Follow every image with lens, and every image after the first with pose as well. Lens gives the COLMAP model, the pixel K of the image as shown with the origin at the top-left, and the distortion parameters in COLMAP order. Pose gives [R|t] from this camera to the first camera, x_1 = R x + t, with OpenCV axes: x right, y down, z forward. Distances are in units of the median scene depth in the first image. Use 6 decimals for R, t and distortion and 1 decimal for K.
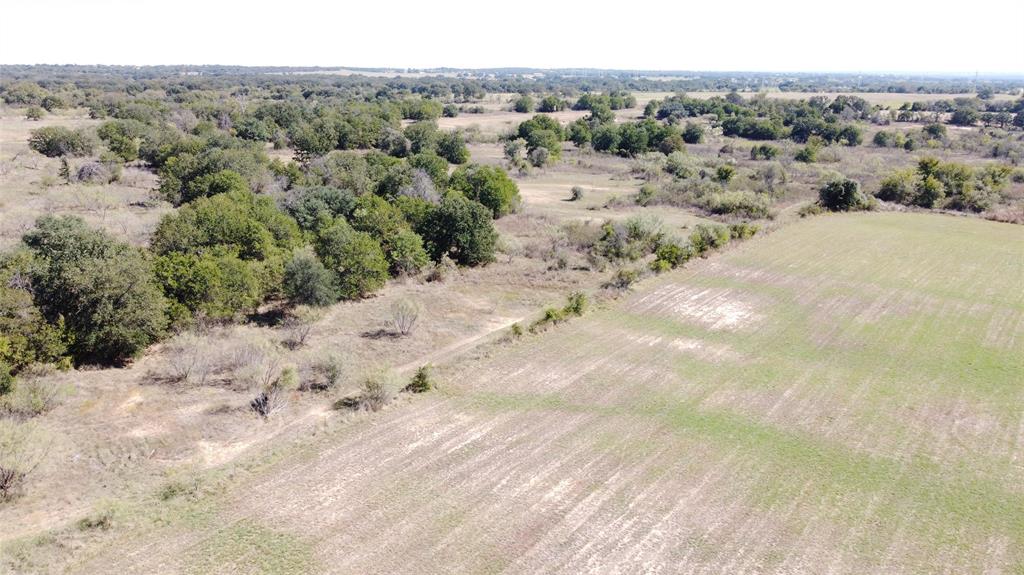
lens RADIAL K [[779.7, 0, 506.2], [0, 779.7, 288.6], [0, 0, 1]] dist [-0.006779, 0.002477]
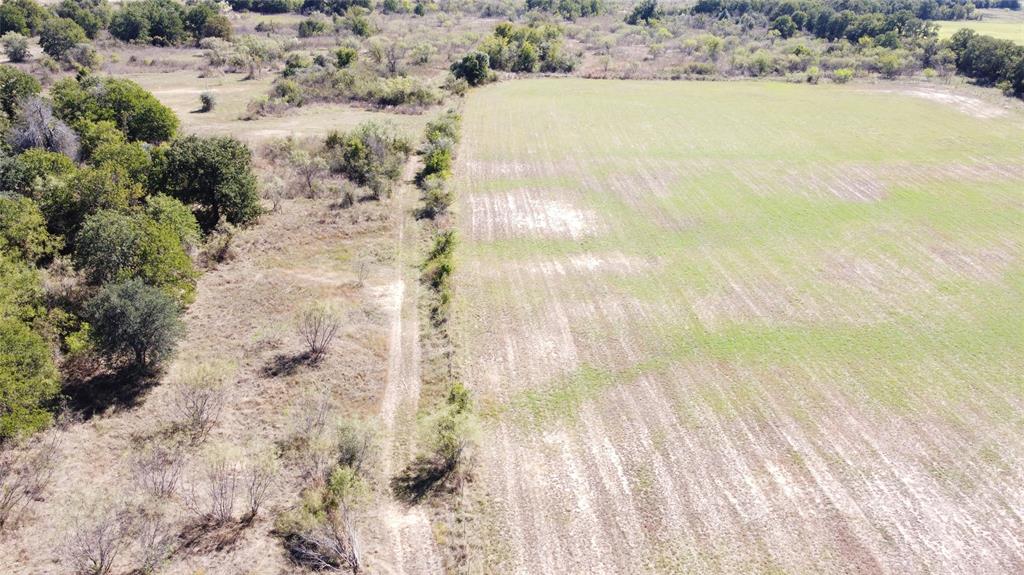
lens RADIAL K [[779.7, 0, 506.2], [0, 779.7, 288.6], [0, 0, 1]] dist [-0.006779, 0.002477]
pose [[0.752177, -0.271917, 0.600242, -0.386134], [0.174033, 0.960523, 0.217044, -0.110227], [-0.635564, -0.058794, 0.769806, 0.359760]]
